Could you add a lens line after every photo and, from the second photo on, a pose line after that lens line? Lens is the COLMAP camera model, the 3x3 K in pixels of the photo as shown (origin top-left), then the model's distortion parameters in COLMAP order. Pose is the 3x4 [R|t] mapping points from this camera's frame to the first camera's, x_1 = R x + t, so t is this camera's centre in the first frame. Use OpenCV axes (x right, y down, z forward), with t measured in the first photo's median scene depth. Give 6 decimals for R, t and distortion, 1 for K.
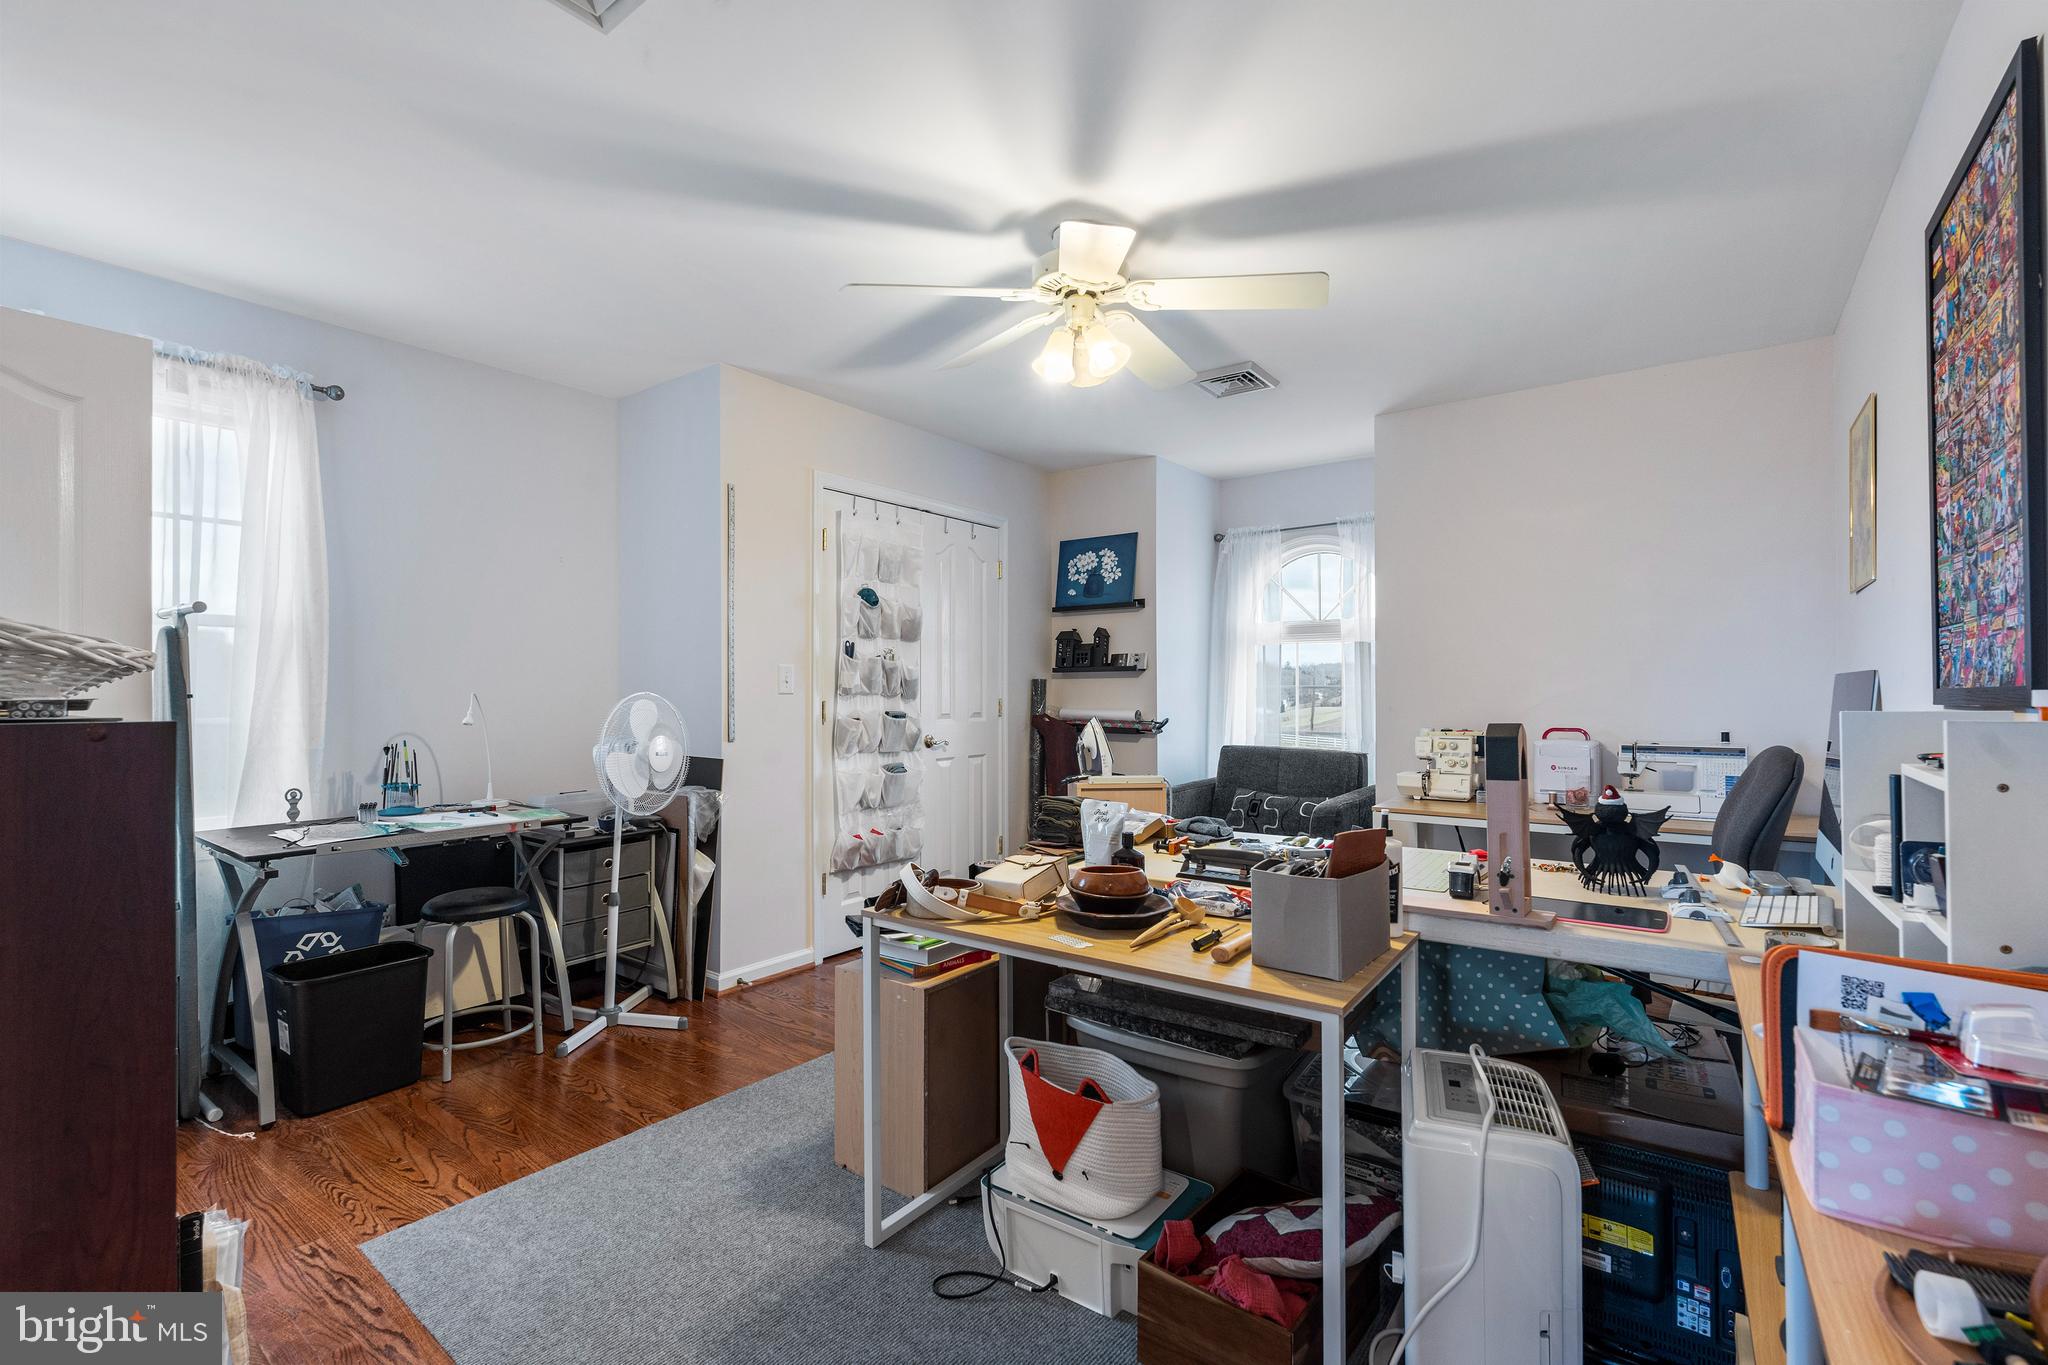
lens RADIAL K [[905.7, 0, 1024.0], [0, 905.7, 682.5], [0, 0, 1]] dist [-0.000088, 0.011078]
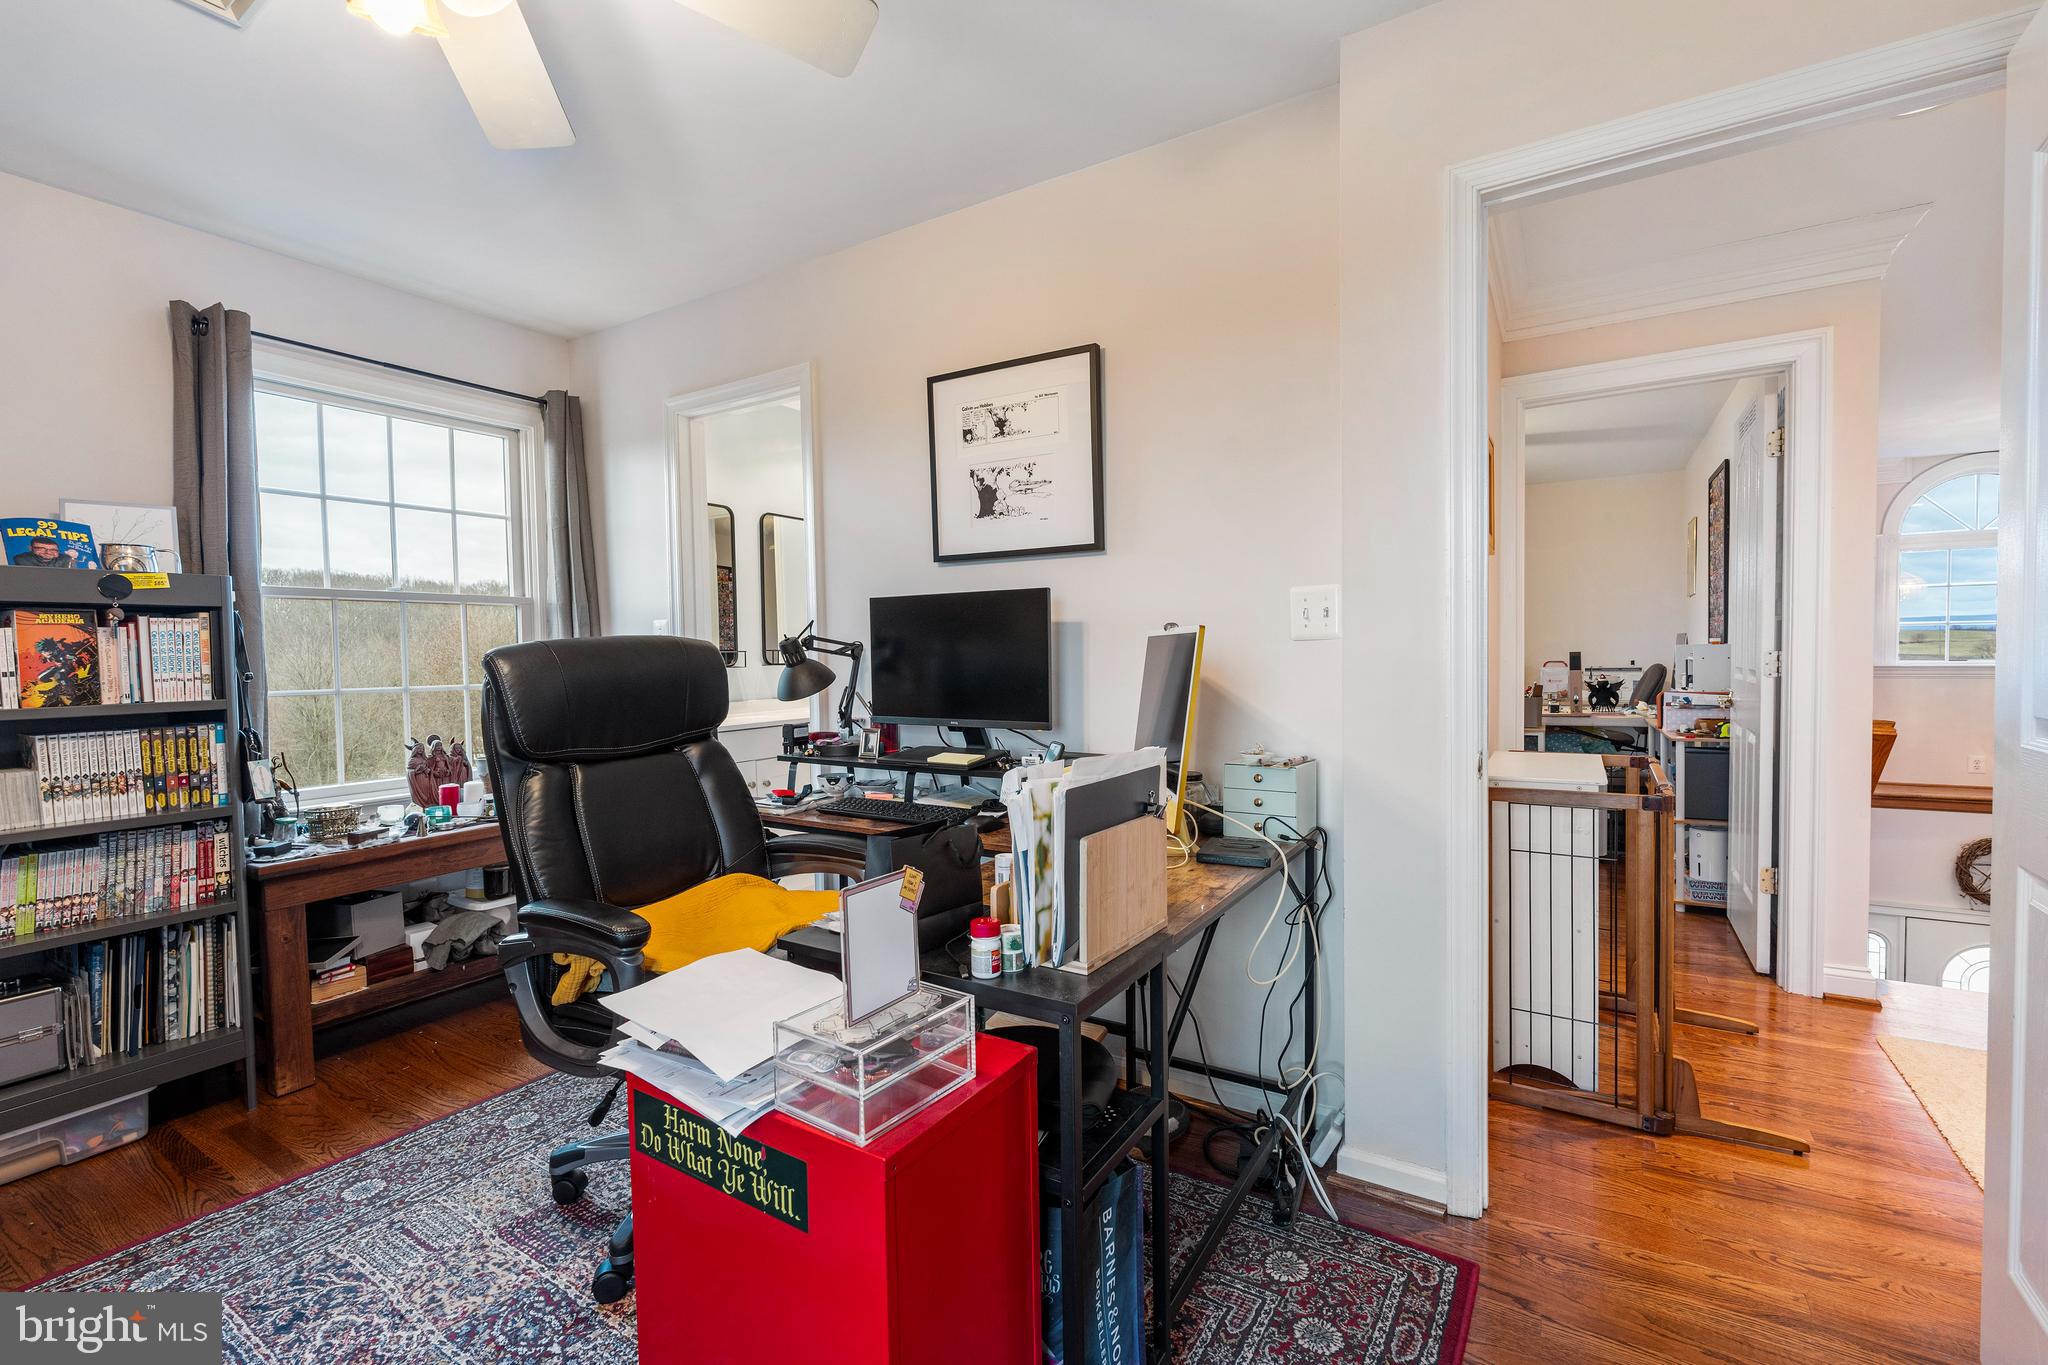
lens RADIAL K [[905.7, 0, 1024.0], [0, 905.7, 682.5], [0, 0, 1]] dist [-0.000088, 0.011078]
pose [[0.995919, -0.012958, 0.089316, -1.363768], [0.008600, 0.998761, 0.049015, -0.014308], [-0.089841, -0.048047, 0.994797, -1.604317]]
